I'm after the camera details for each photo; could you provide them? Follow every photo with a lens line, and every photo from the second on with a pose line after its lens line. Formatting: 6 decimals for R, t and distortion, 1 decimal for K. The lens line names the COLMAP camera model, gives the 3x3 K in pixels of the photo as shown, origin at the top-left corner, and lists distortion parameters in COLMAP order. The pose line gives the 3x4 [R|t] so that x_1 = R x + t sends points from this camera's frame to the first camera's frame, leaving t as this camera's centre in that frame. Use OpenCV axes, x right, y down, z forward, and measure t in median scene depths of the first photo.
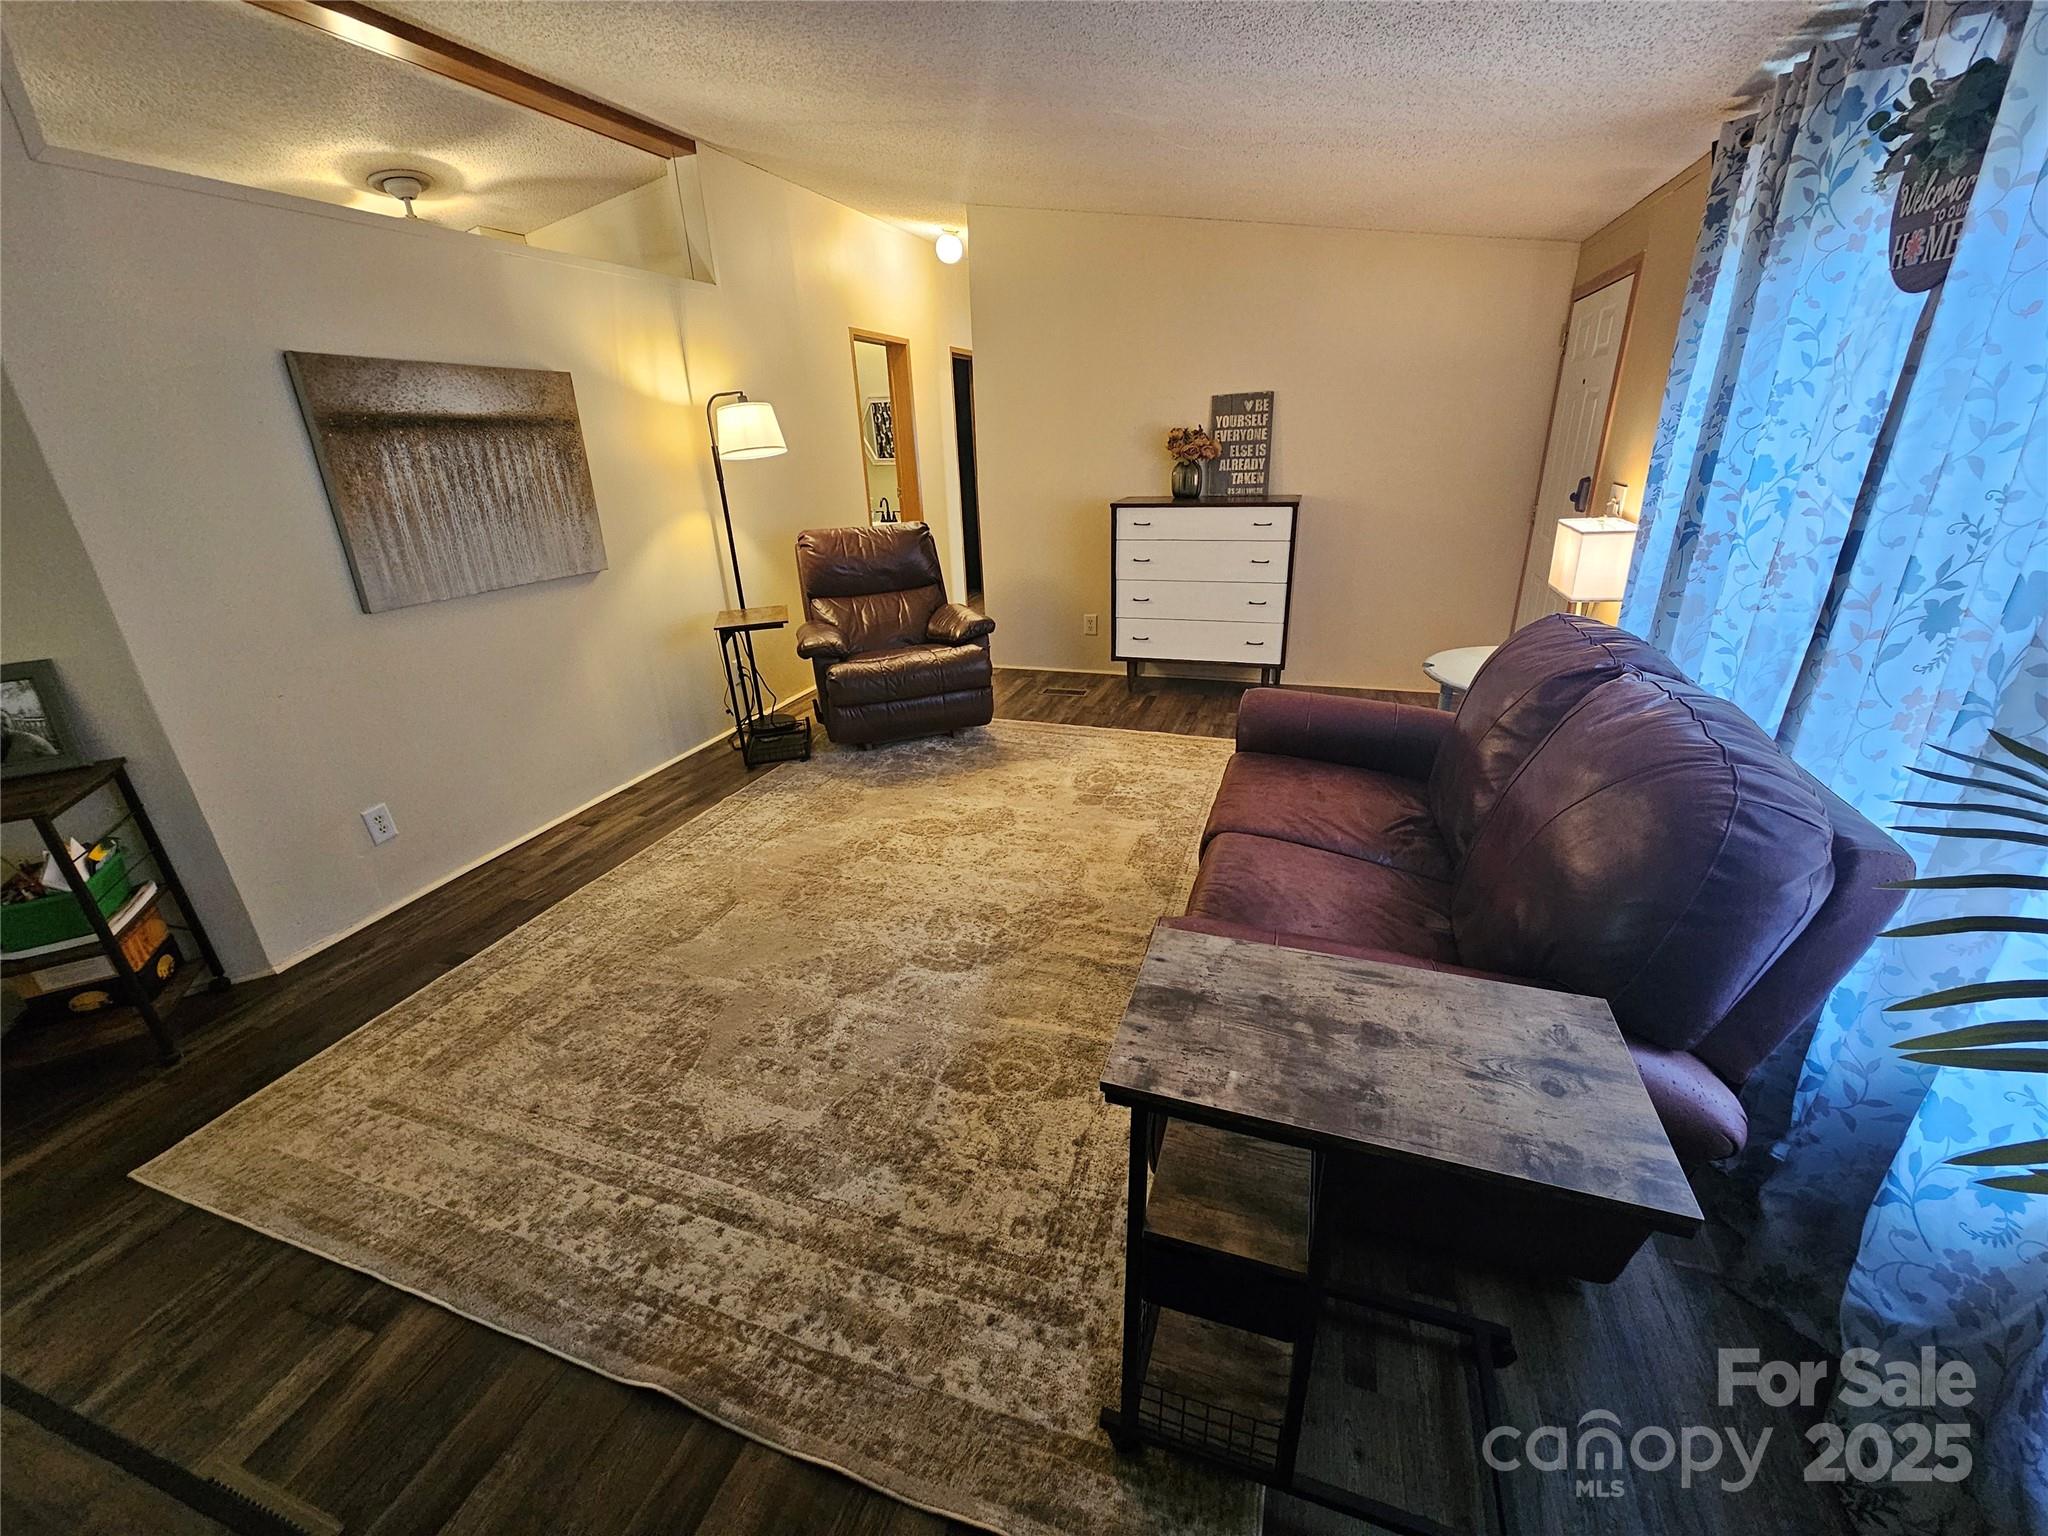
lens RADIAL K [[836.6, 0, 1027.3], [0, 836.6, 769.0], [0, 0, 1]] dist [-0.001854, -0.000466]
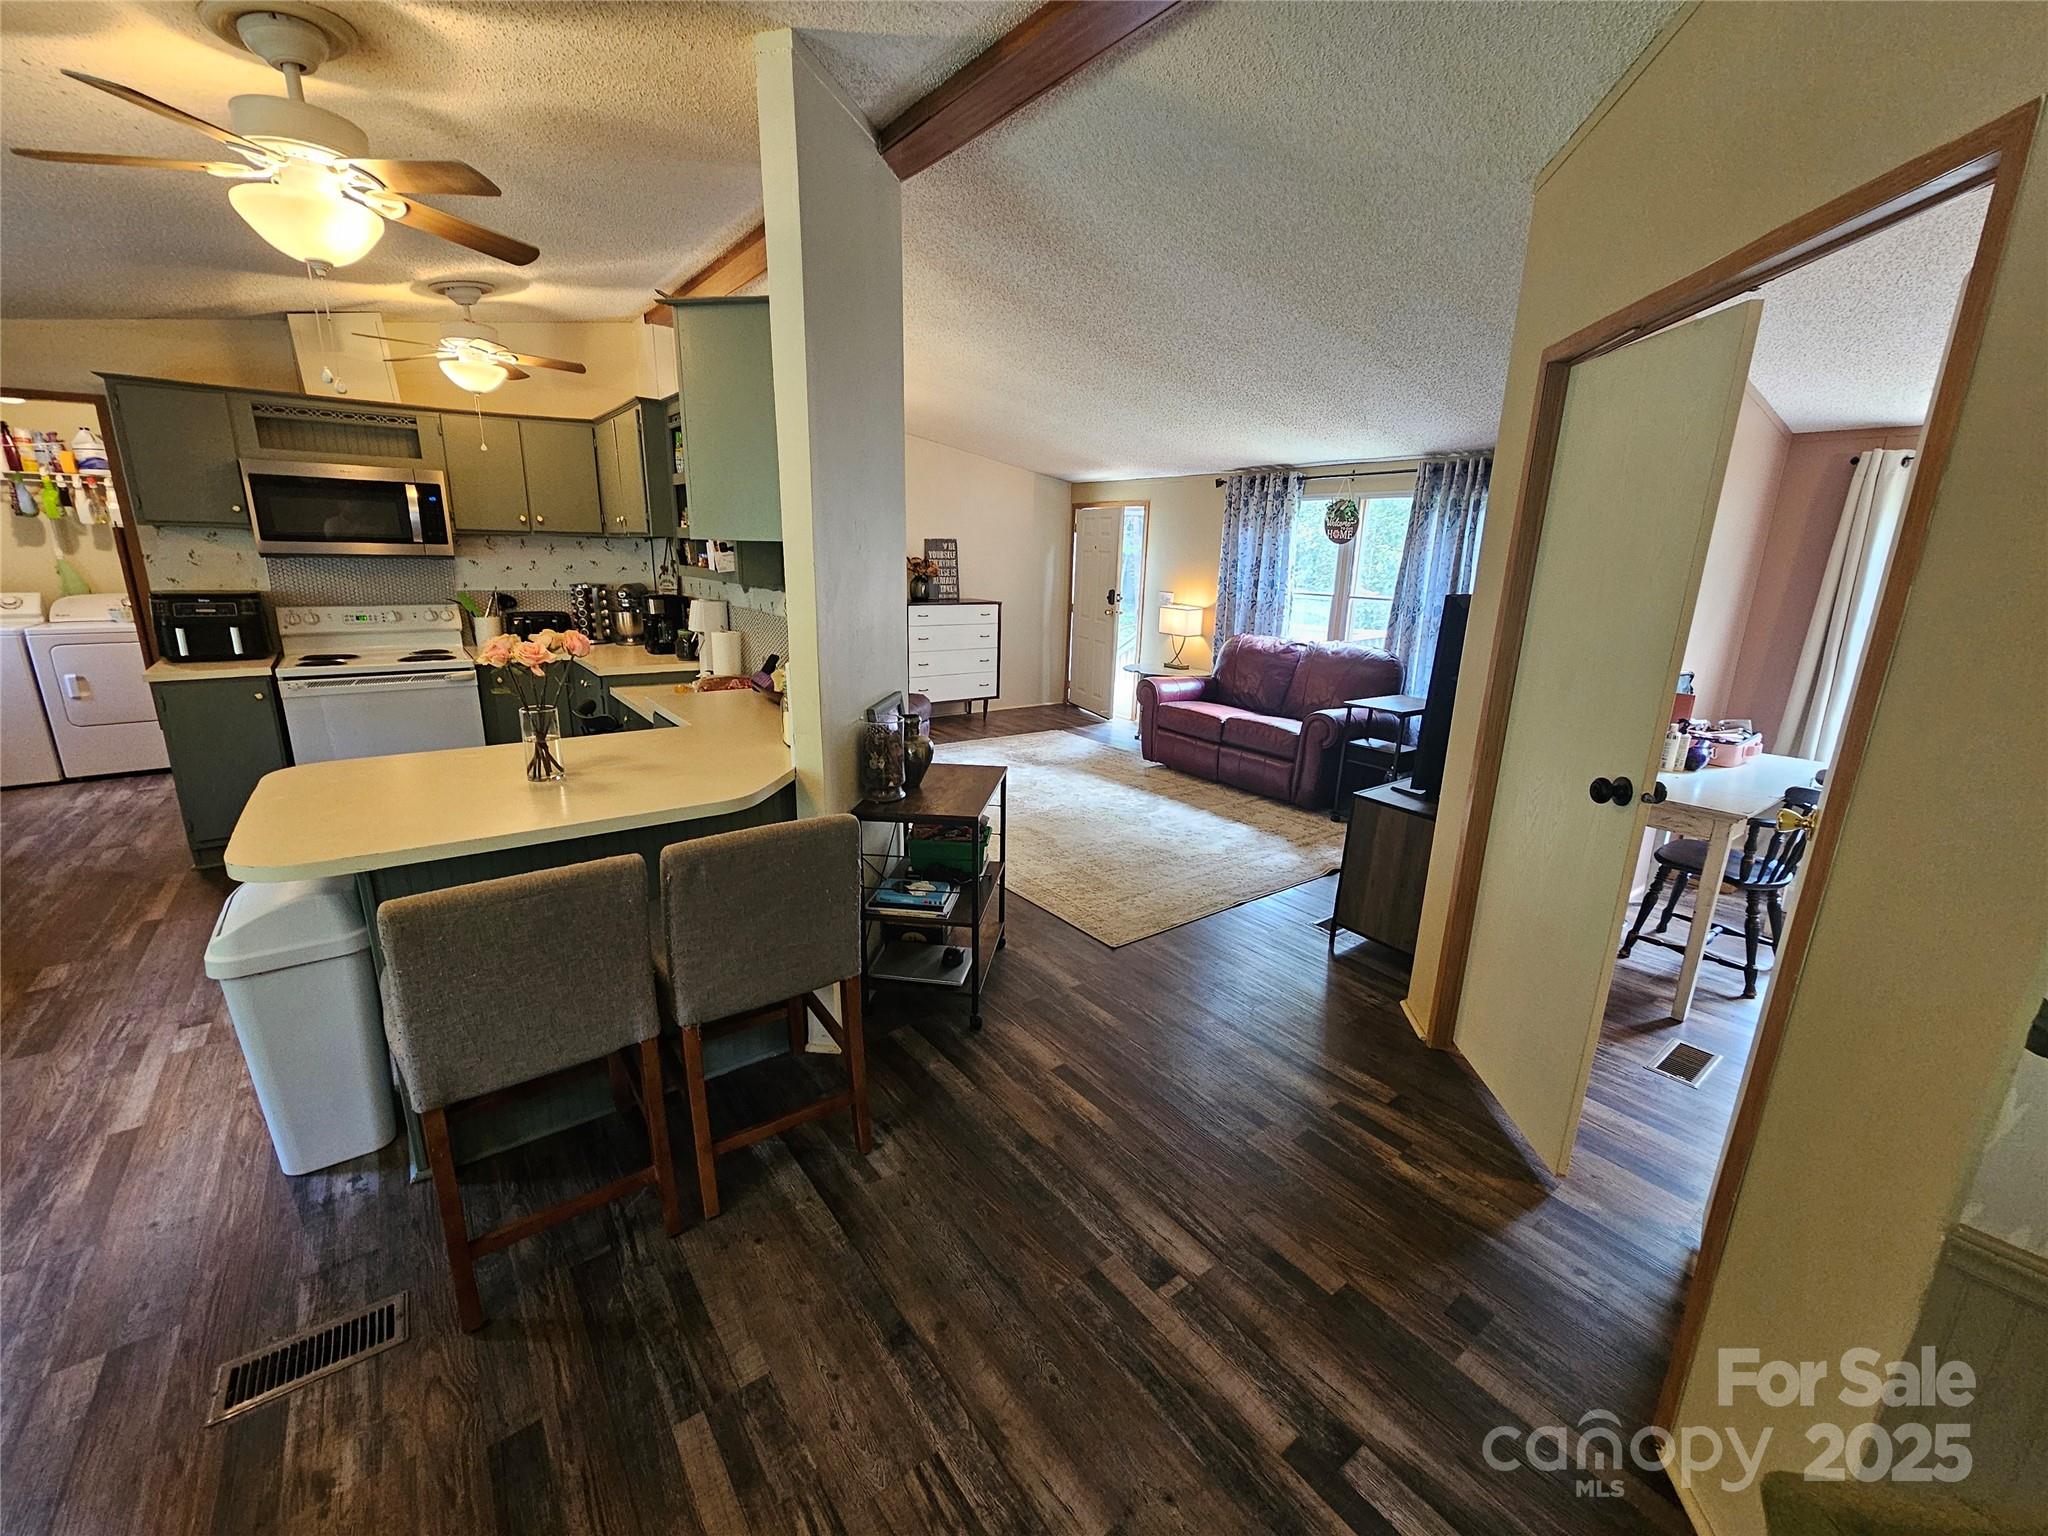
lens RADIAL K [[836.6, 0, 1027.3], [0, 836.6, 769.0], [0, 0, 1]] dist [-0.001854, -0.000466]
pose [[0.552135, -0.163504, 0.817566, -1.566045], [0.267536, 0.963473, 0.012006, 0.021557], [-0.789665, 0.212099, 0.575710, 0.014639]]
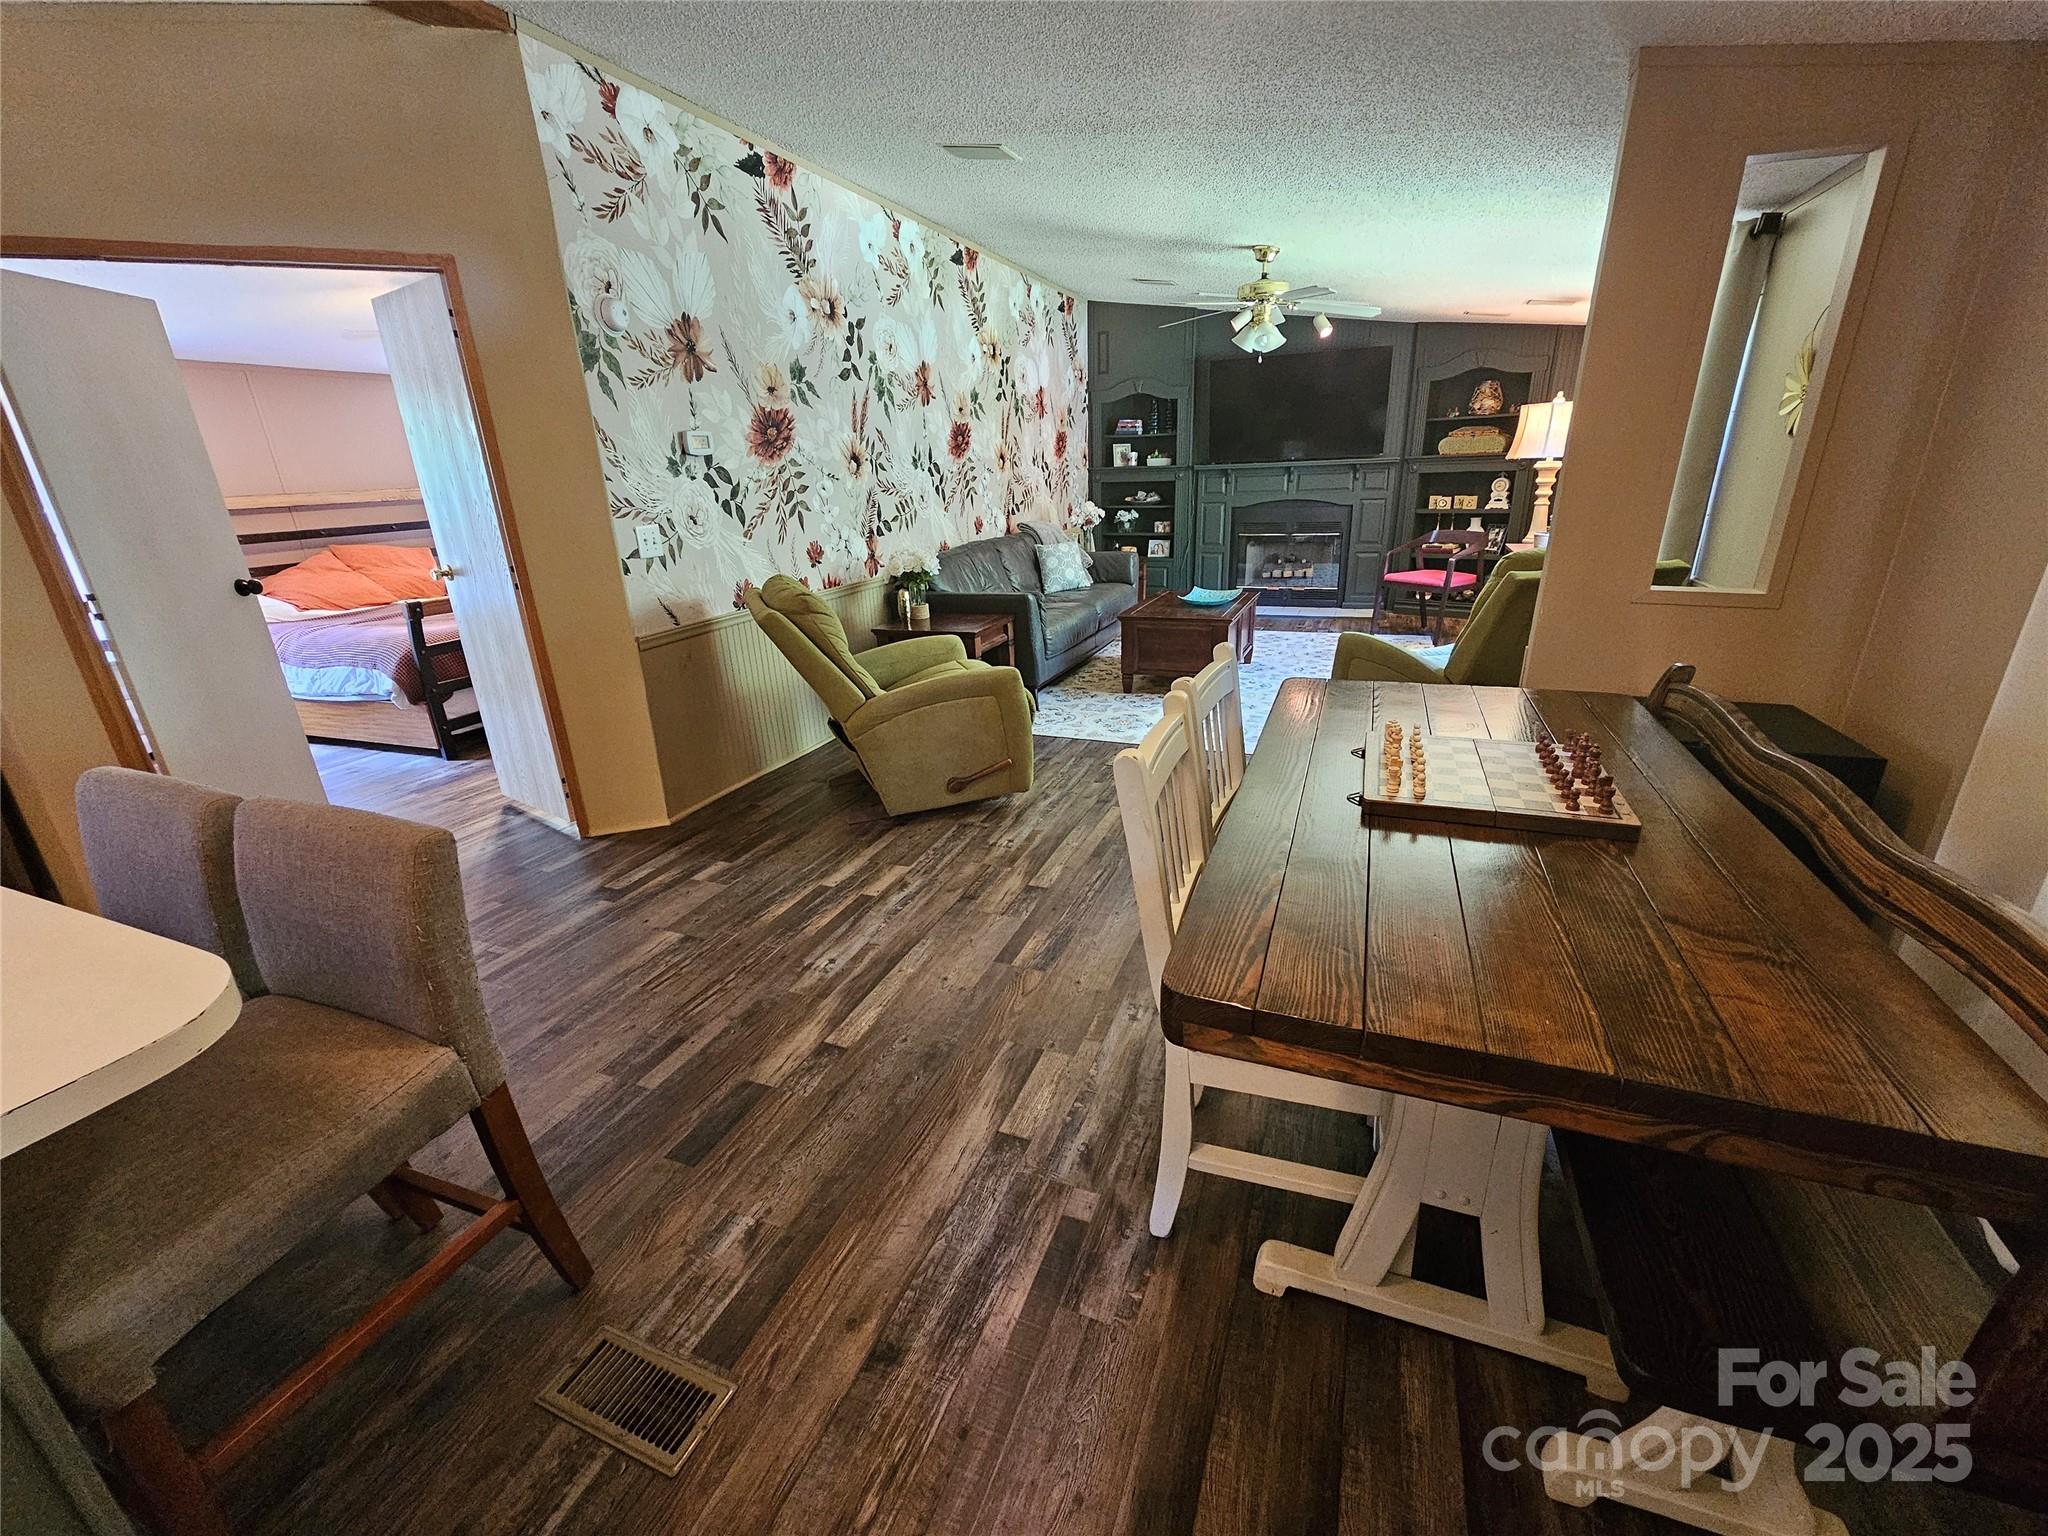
lens RADIAL K [[836.6, 0, 1027.3], [0, 836.6, 769.0], [0, 0, 1]] dist [-0.001854, -0.000466]
pose [[-0.996067, 0.053924, 0.070301, -1.694127], [0.087043, 0.743686, 0.662839, -0.246660], [-0.016539, 0.666351, -0.745455, 0.852968]]
